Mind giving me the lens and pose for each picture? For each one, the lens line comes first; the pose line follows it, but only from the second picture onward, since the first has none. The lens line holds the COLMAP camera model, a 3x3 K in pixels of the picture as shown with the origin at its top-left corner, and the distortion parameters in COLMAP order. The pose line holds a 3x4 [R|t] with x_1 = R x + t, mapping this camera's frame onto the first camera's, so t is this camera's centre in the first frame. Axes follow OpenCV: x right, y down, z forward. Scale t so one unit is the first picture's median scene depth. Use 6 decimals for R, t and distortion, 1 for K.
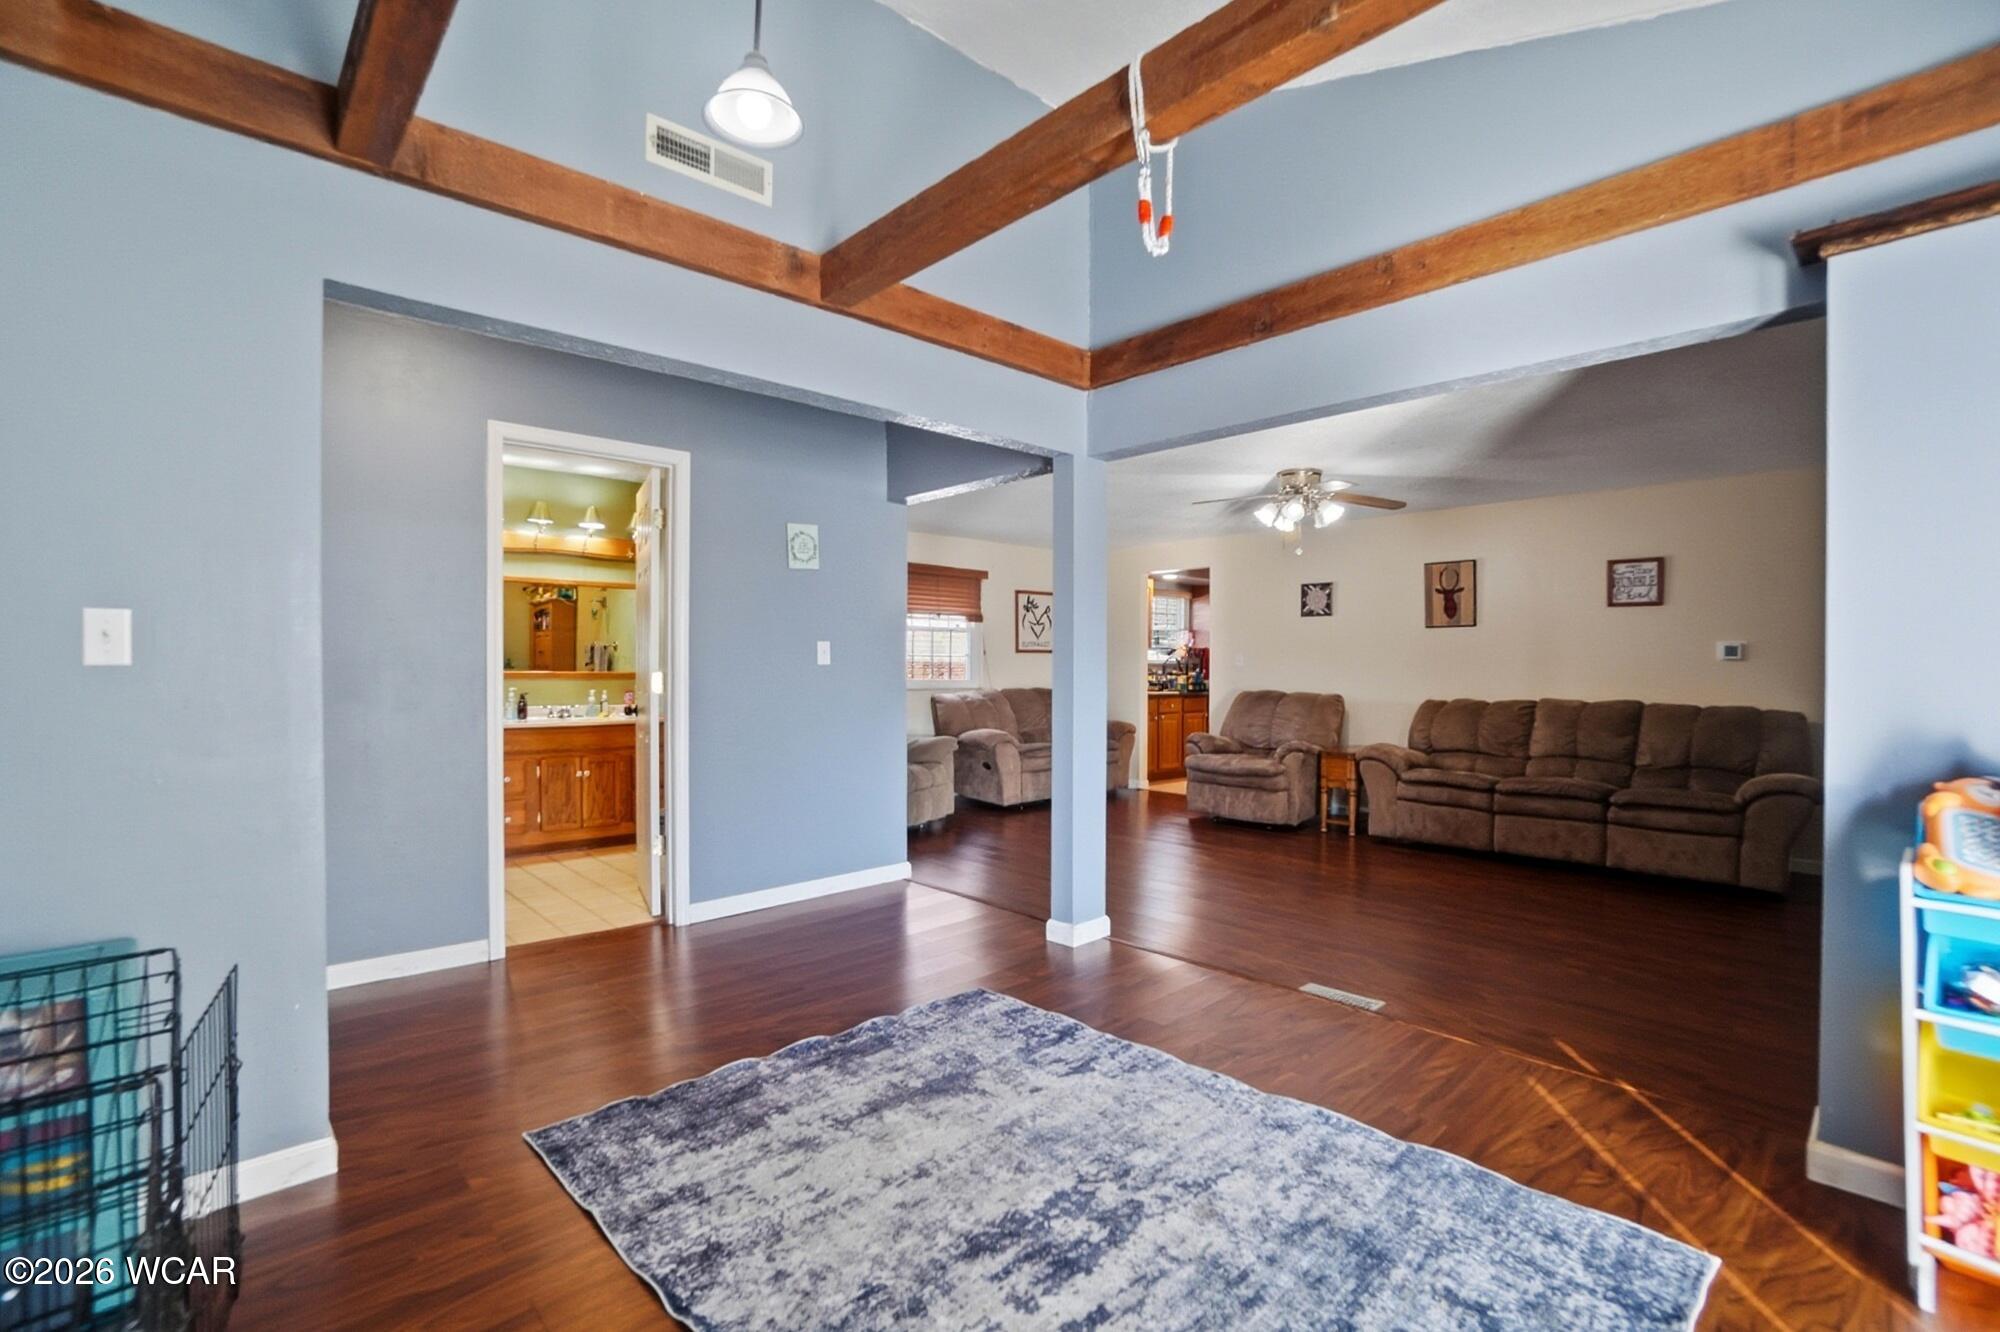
lens RADIAL K [[899.5, 0, 1000.0], [0, 899.5, 666.0], [0, 0, 1]] dist [-0.064546, 0.022259]
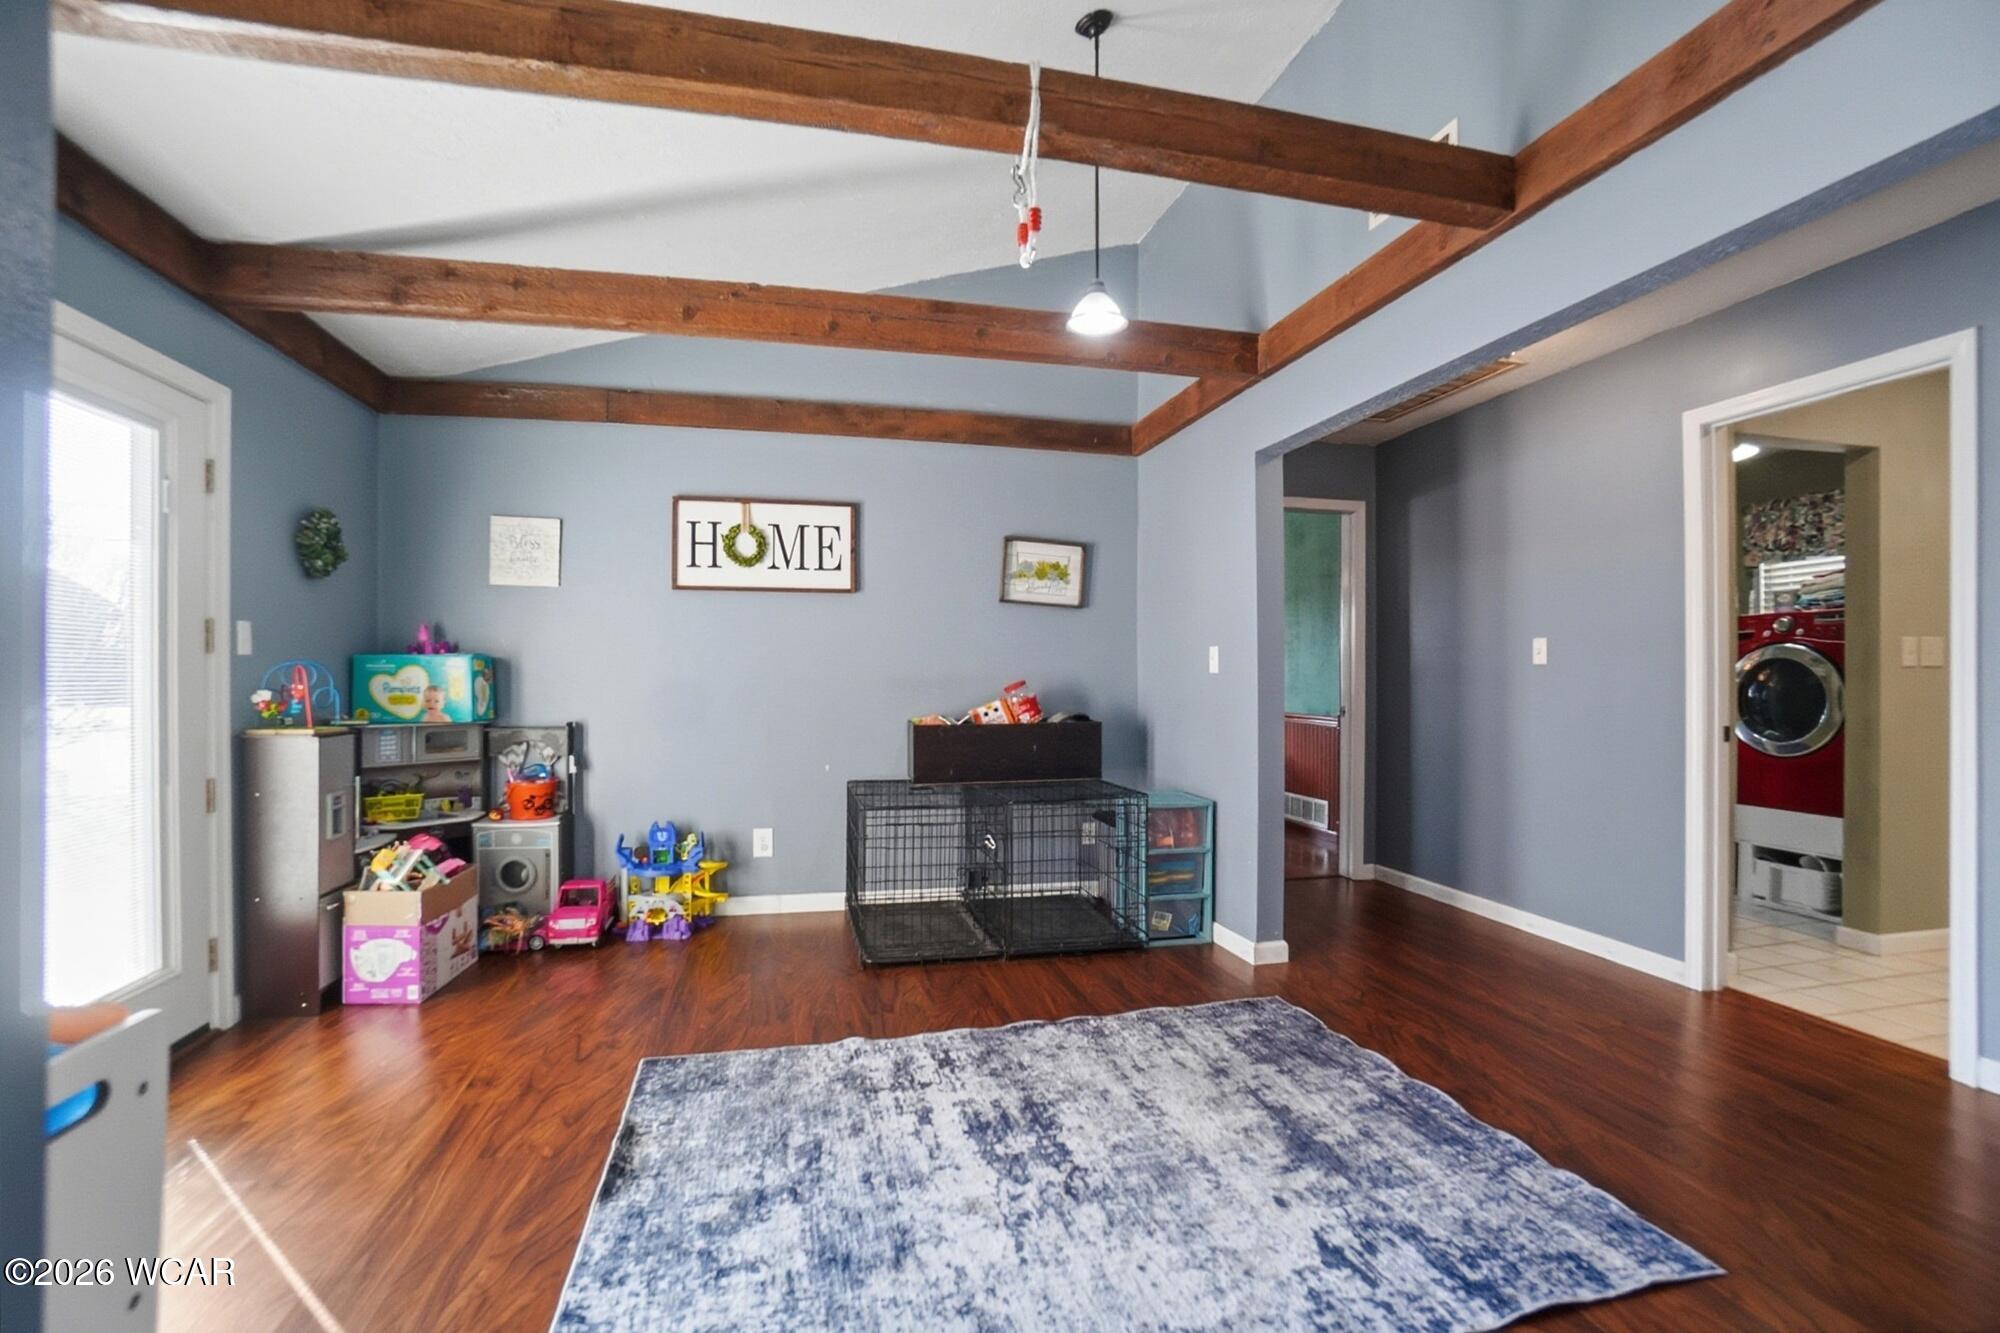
lens RADIAL K [[887.8, 0, 997.3], [0, 887.8, 676.6], [0, 0, 1]] dist [-0.070325, 0.023637]
pose [[-0.490370, -0.006739, -0.871488, 0.393323], [-0.001947, 0.999976, -0.006637, 0.006666], [0.871512, -0.001558, -0.490371, 0.542547]]
